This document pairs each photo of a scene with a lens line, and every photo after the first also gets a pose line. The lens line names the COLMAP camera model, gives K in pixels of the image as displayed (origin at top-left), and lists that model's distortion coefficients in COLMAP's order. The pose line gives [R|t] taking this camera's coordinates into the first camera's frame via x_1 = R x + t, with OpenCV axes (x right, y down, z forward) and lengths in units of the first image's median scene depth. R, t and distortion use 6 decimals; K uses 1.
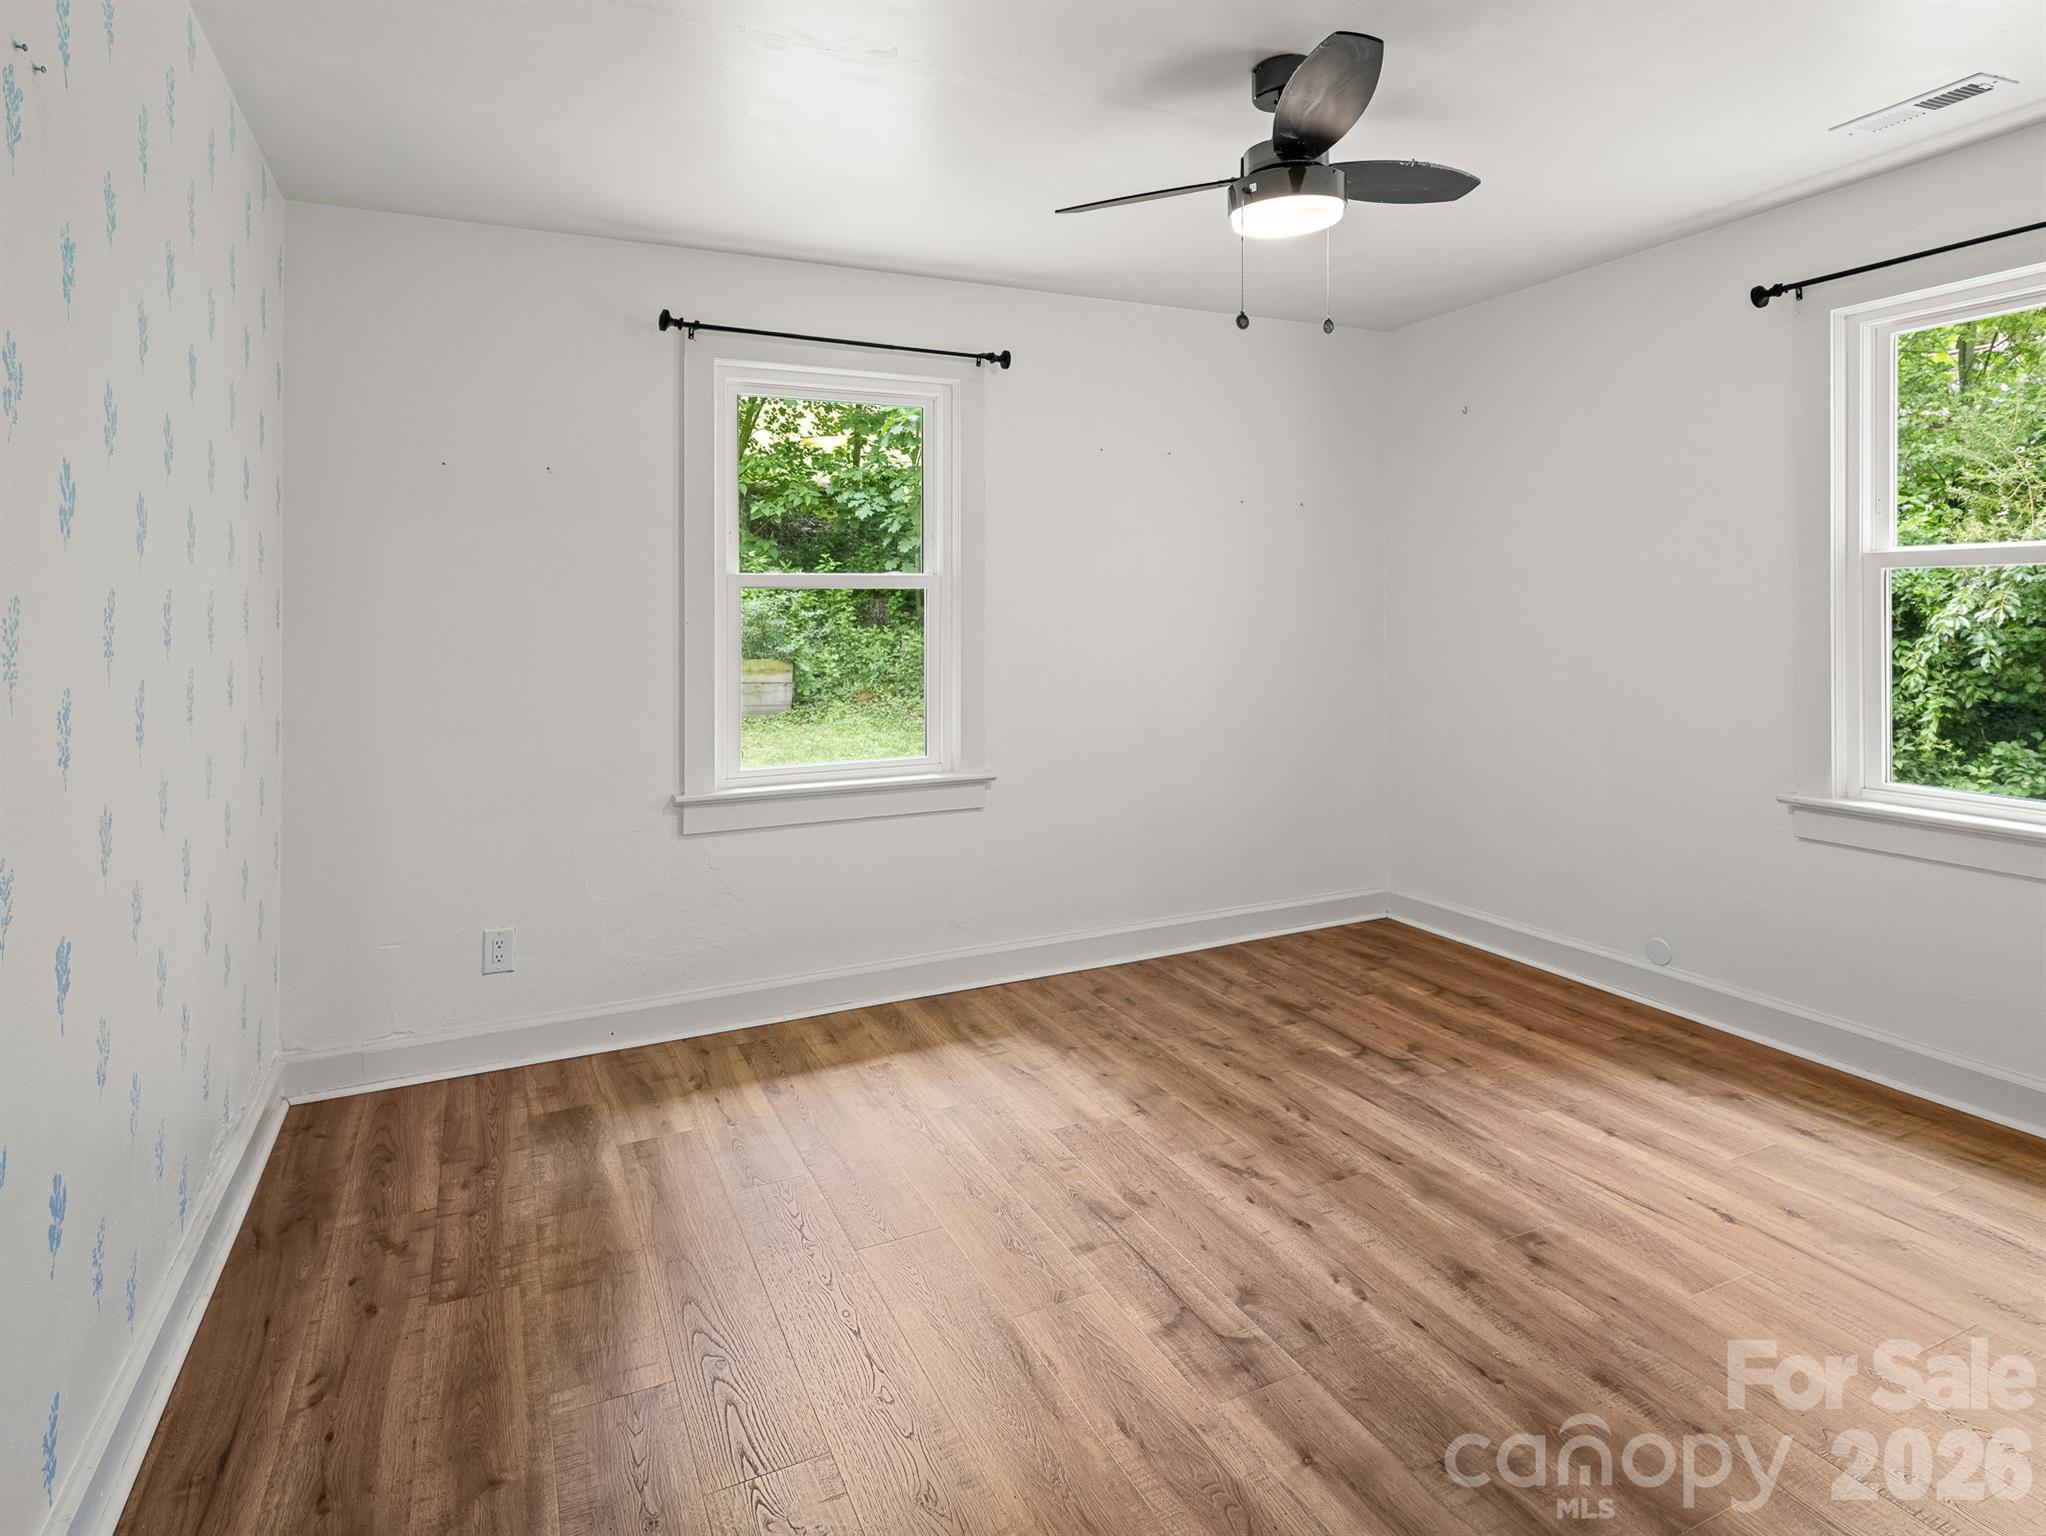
lens RADIAL K [[1123.8, 0, 1016.2], [0, 1123.8, 747.9], [0, 0, 1]] dist [0.003250, -0.003700]
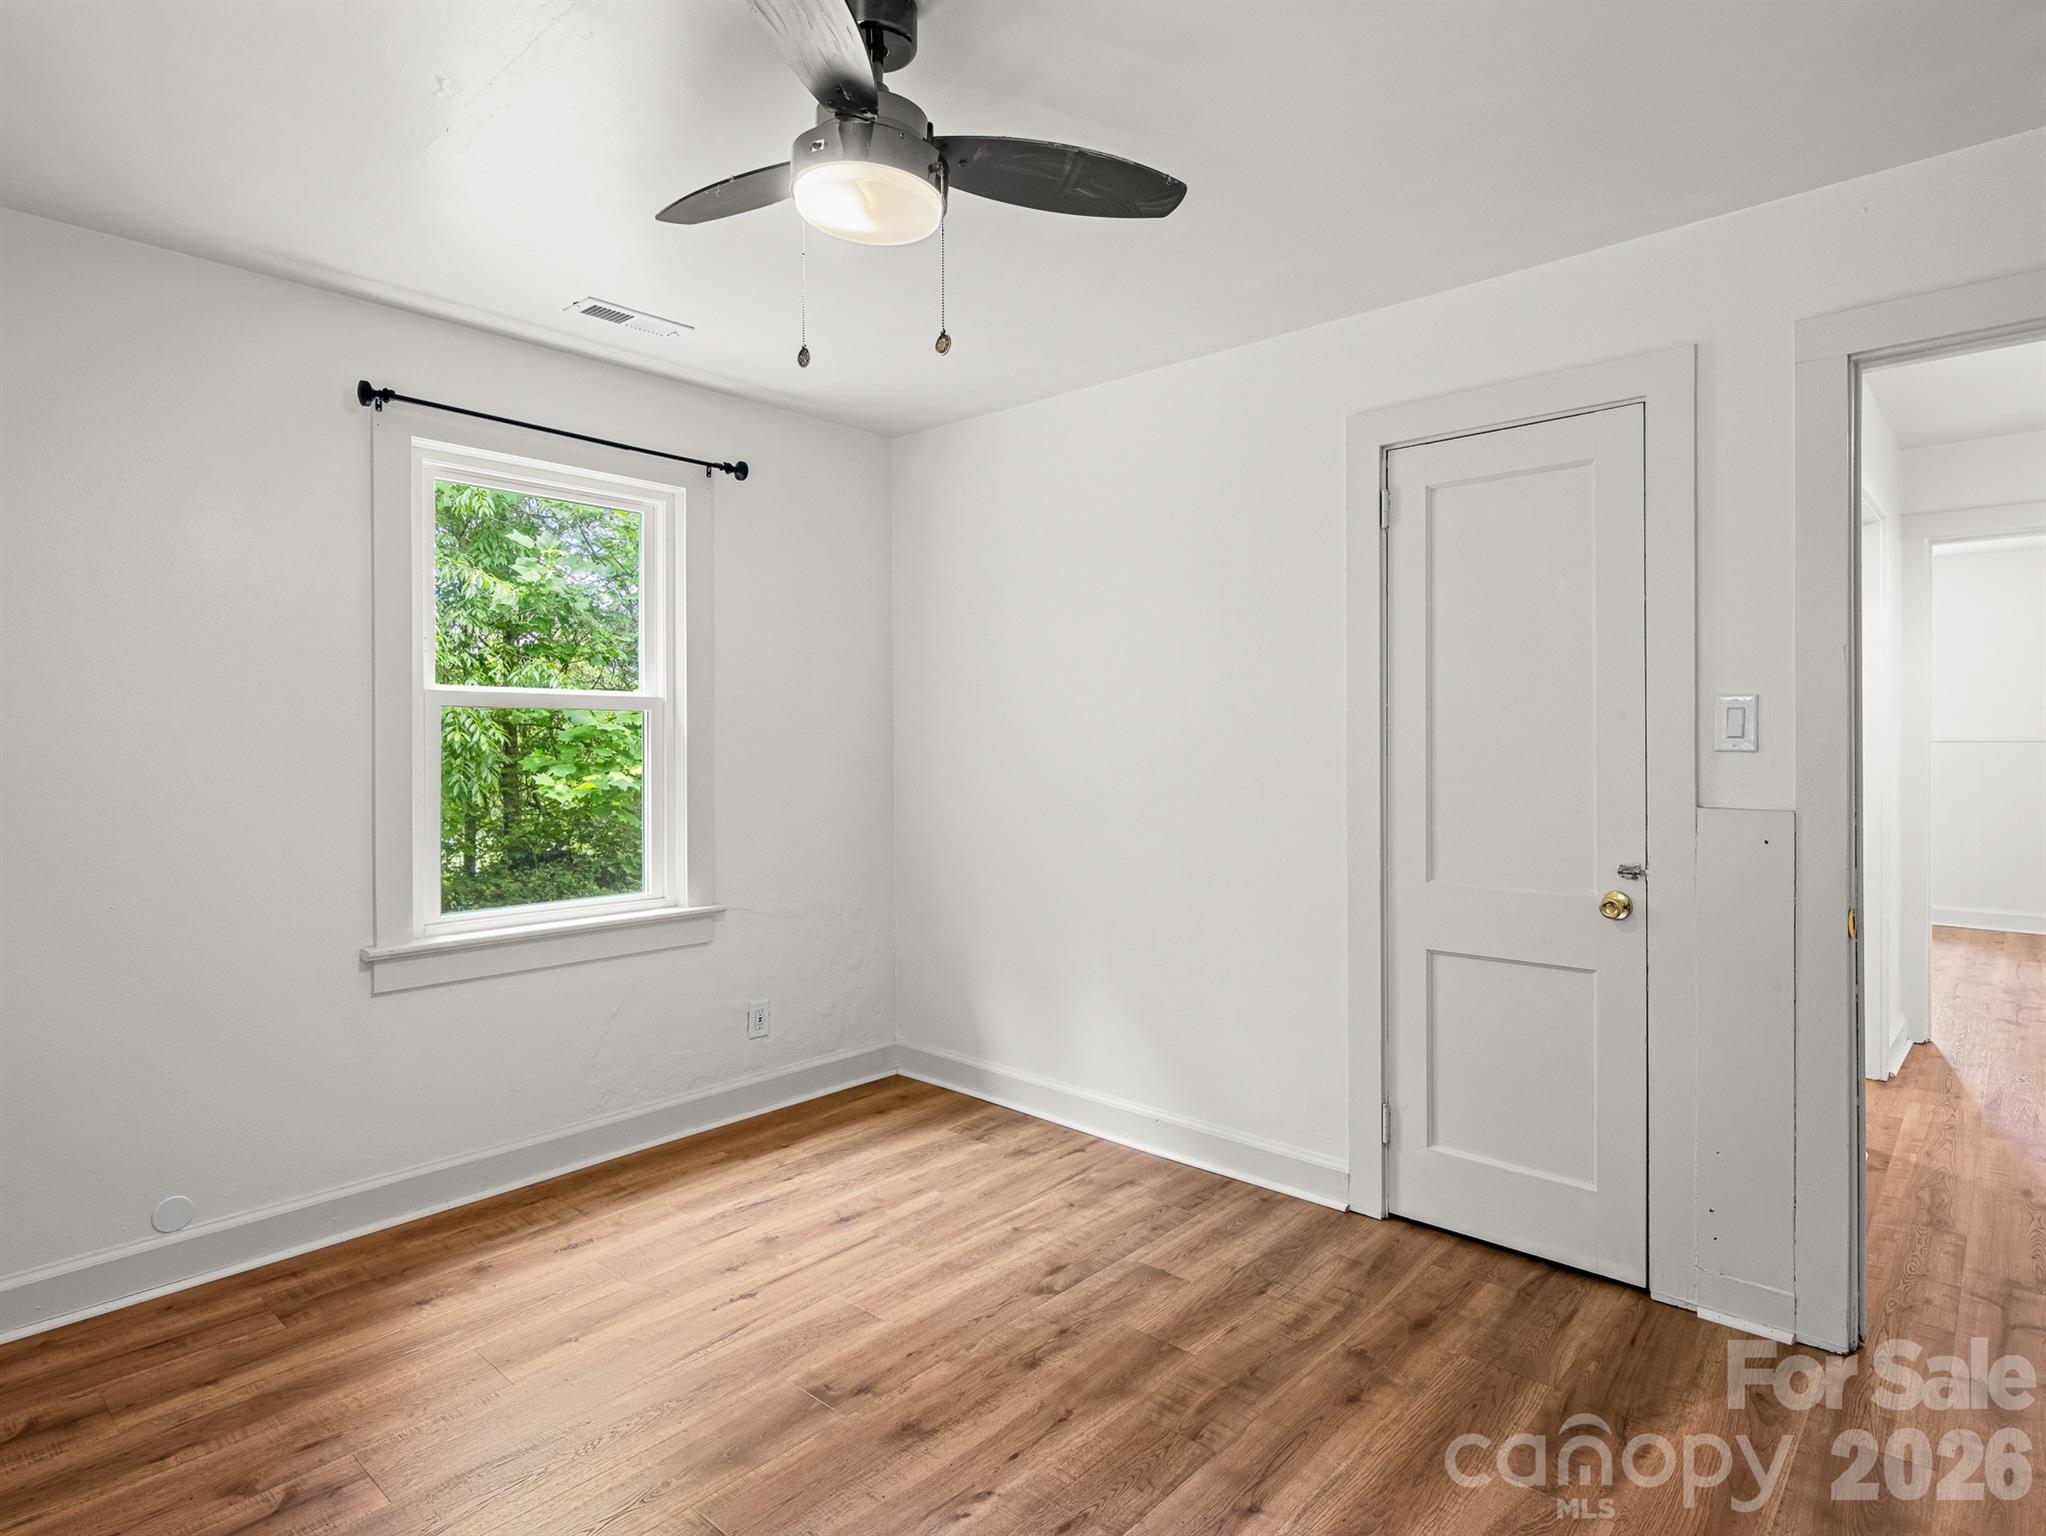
lens RADIAL K [[1123.8, 0, 1016.2], [0, 1123.8, 747.9], [0, 0, 1]] dist [0.003250, -0.003700]
pose [[-0.392616, 0.004325, 0.919692, -0.435487], [0.123021, 0.991250, 0.047856, -0.118249], [-0.911437, 0.131931, -0.389713, 1.022753]]
